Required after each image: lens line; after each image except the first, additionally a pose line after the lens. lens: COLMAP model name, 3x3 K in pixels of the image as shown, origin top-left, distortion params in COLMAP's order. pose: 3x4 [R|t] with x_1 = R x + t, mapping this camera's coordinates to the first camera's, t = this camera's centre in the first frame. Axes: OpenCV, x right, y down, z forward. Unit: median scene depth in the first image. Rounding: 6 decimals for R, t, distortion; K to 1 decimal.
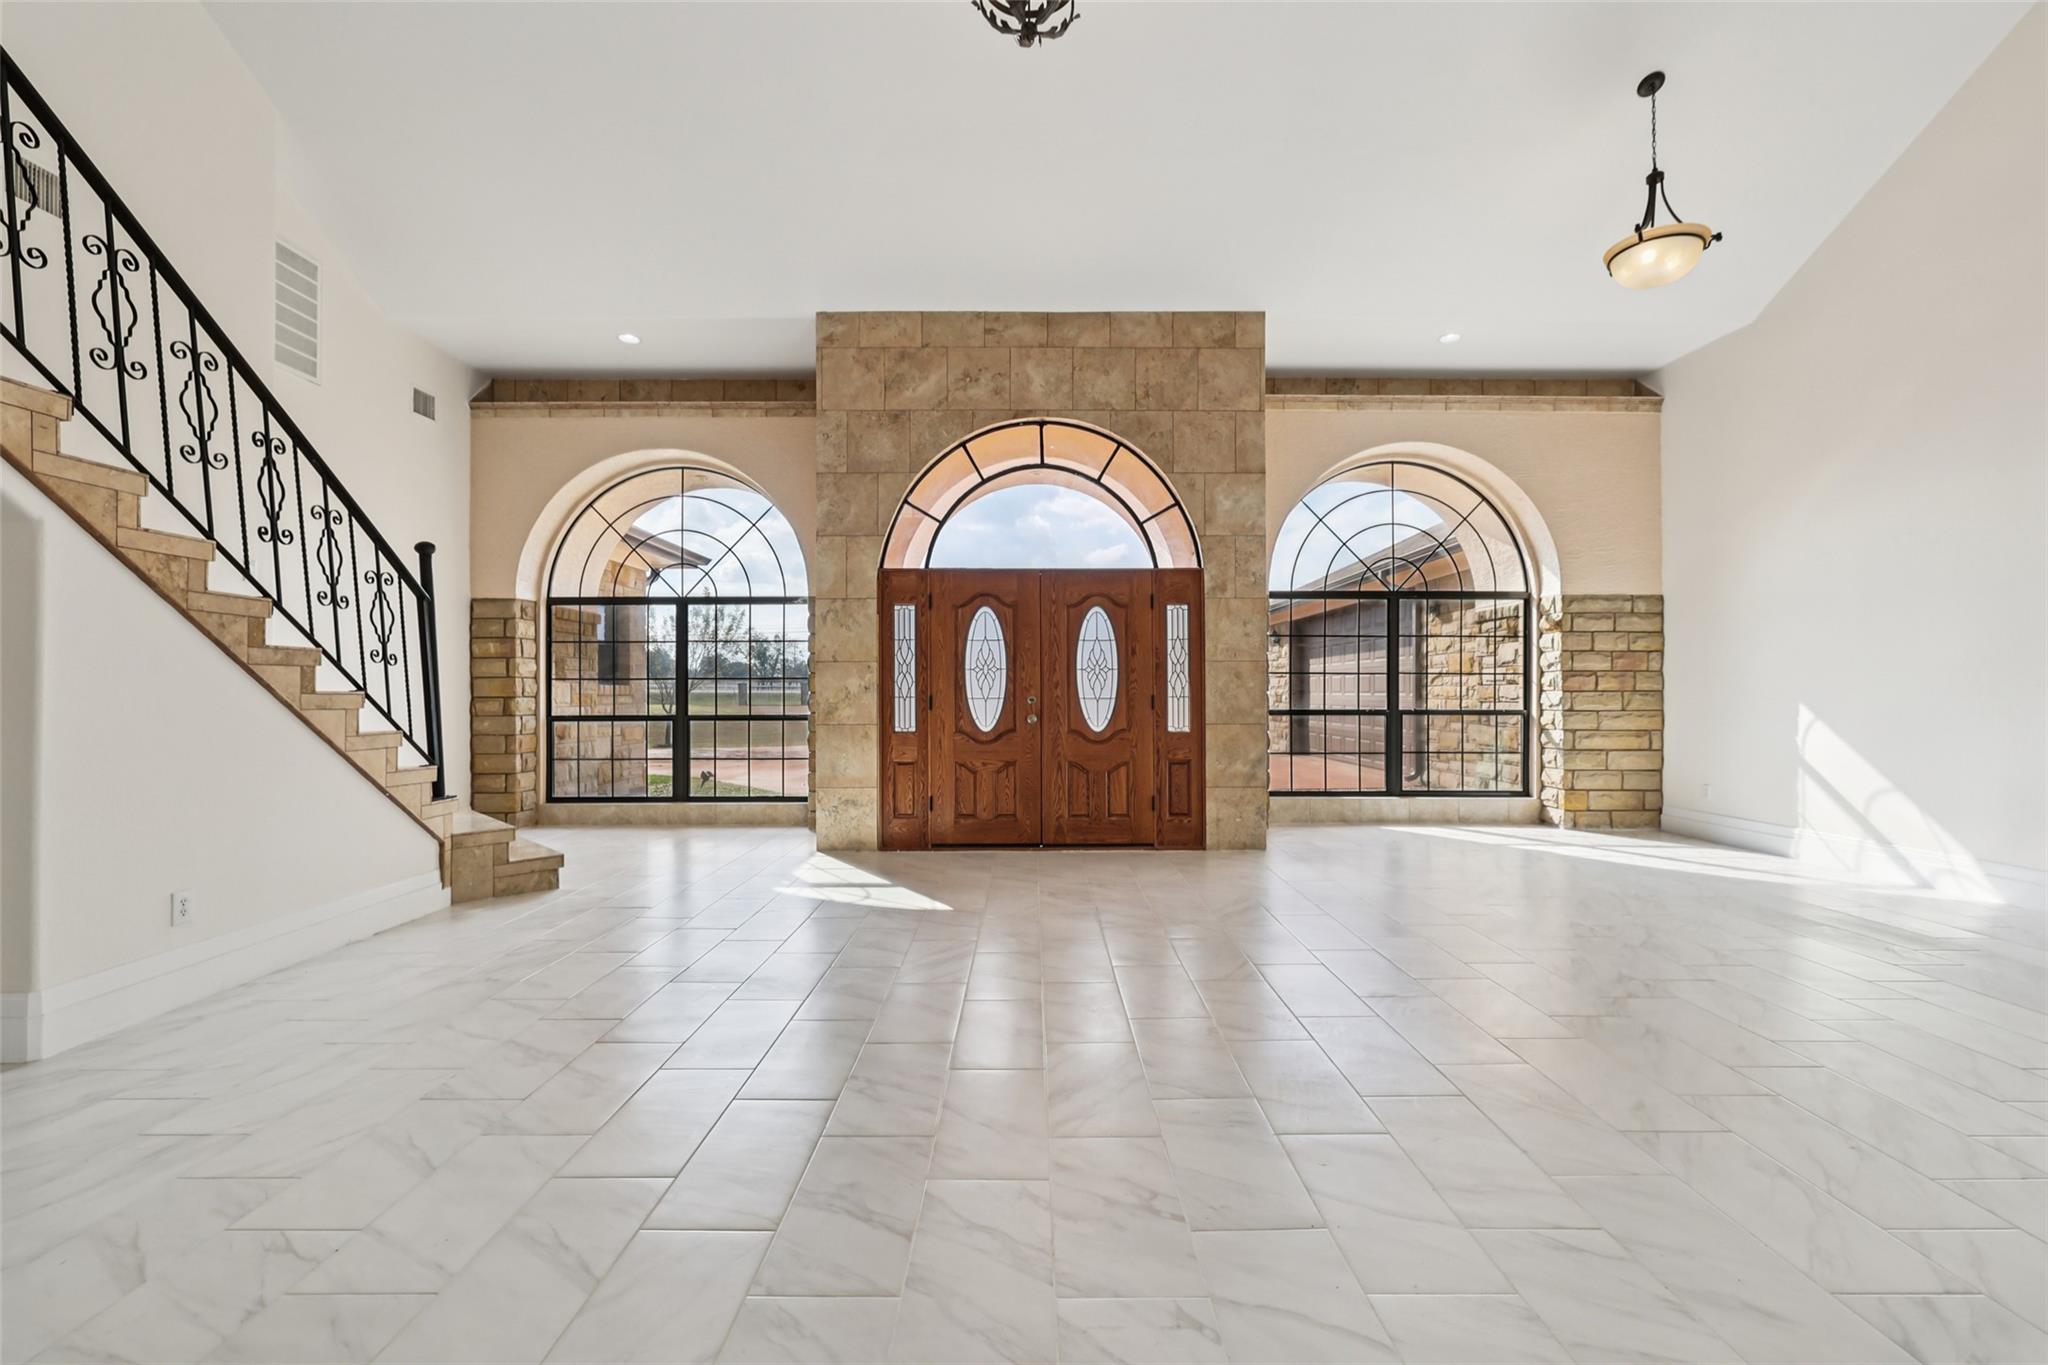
lens RADIAL K [[857.9, 0, 1038.6], [0, 857.9, 683.7], [0, 0, 1]] dist [-0.000624, 0.000400]
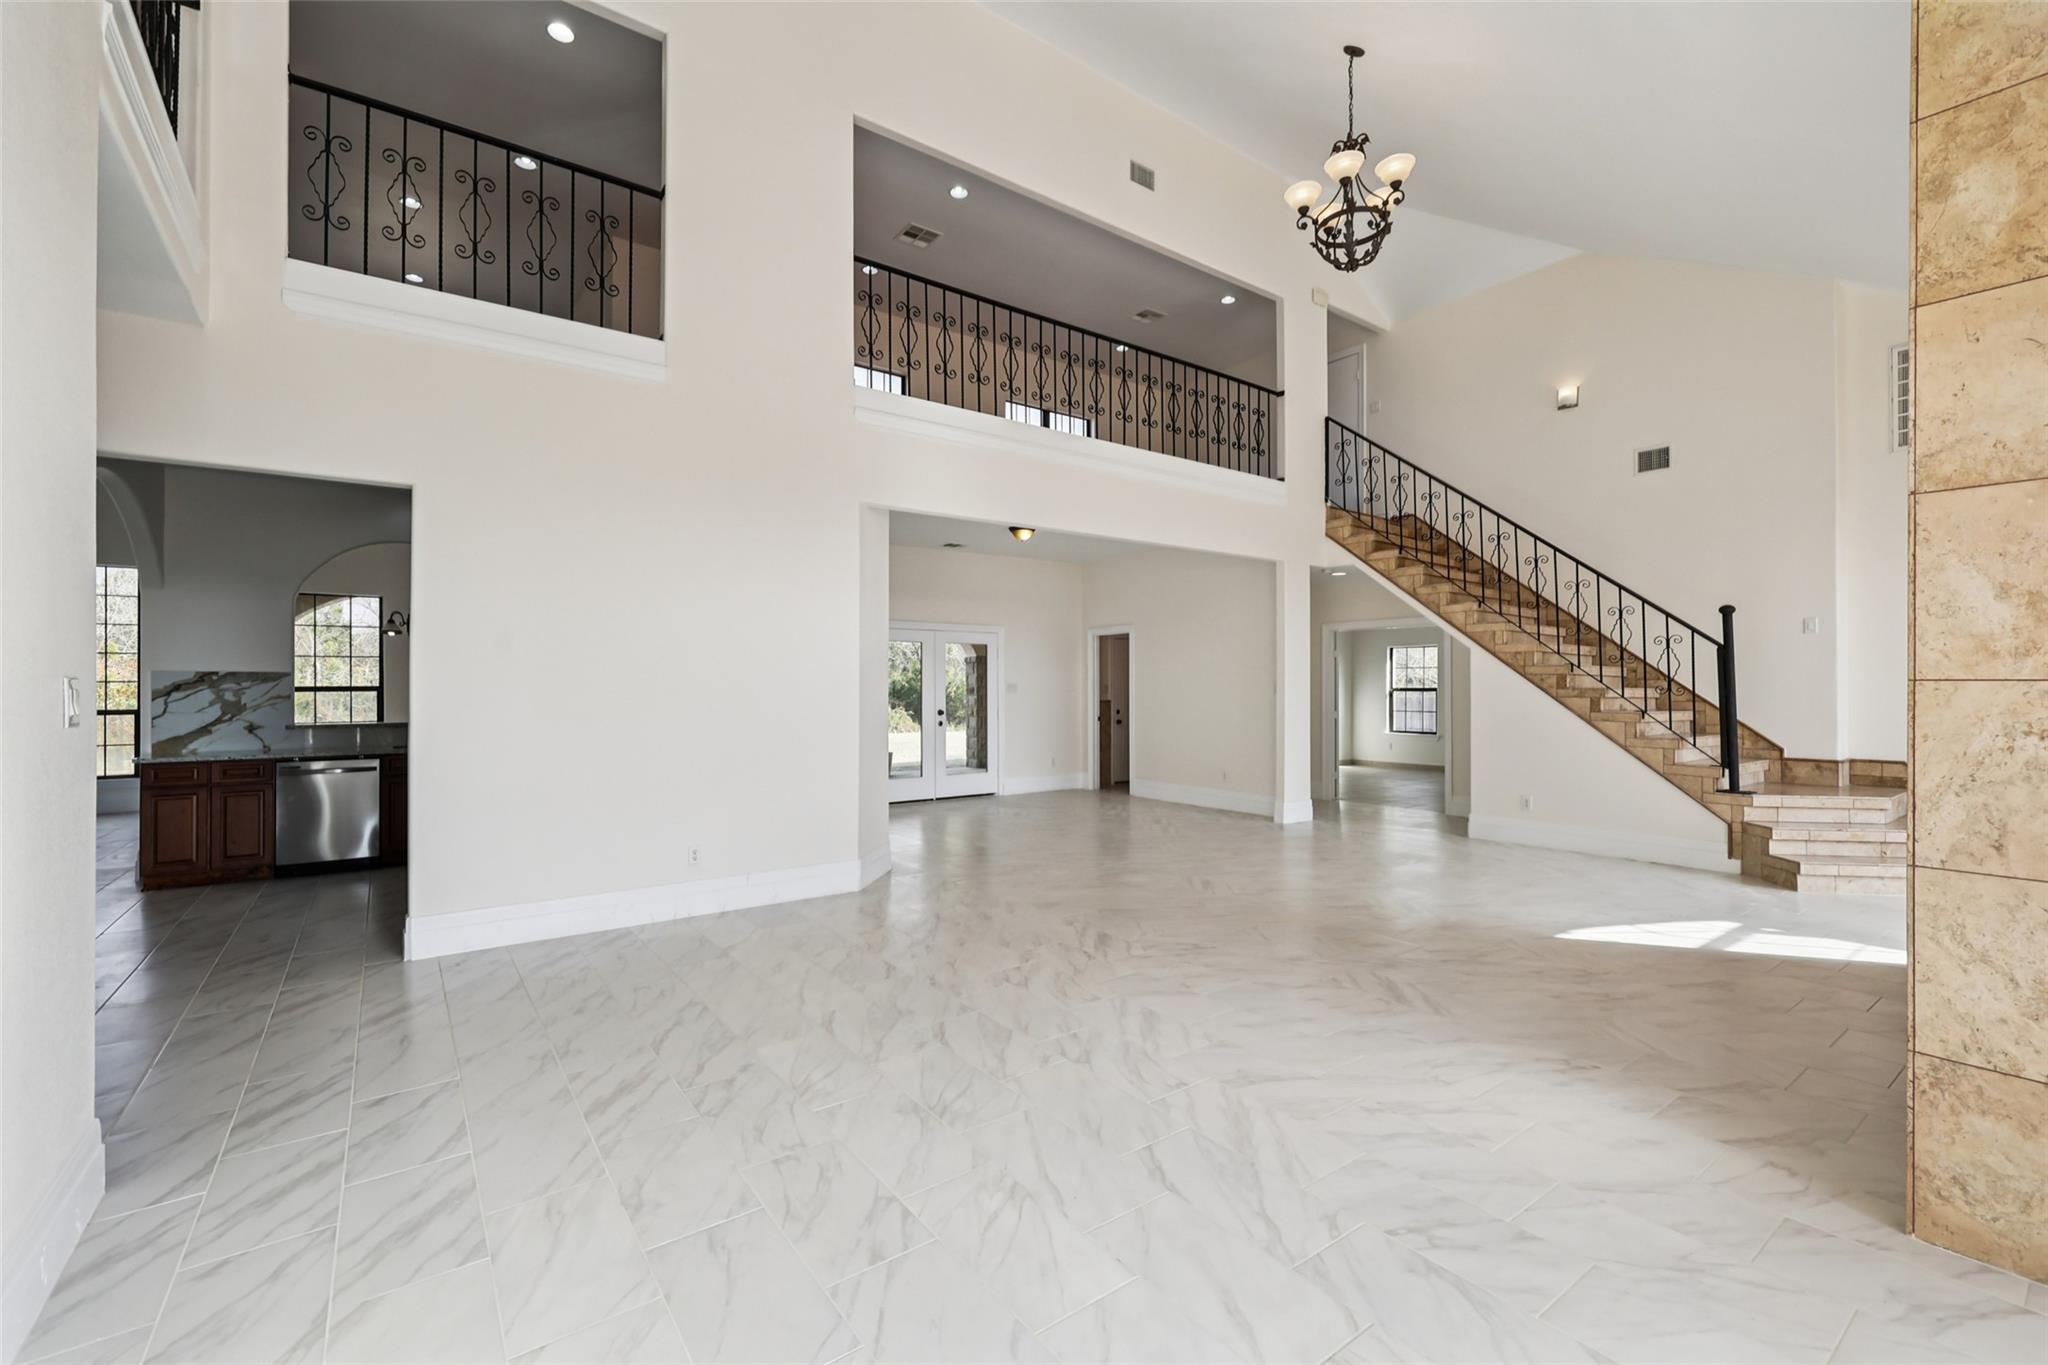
lens RADIAL K [[857.9, 0, 1030.1], [0, 857.9, 684.8], [0, 0, 1]] dist [-0.000624, 0.000400]
pose [[-0.805115, -0.010595, -0.593024, 1.251980], [-0.005542, 0.999931, -0.010340, -0.021828], [0.593093, -0.005038, -0.805118, 1.778770]]
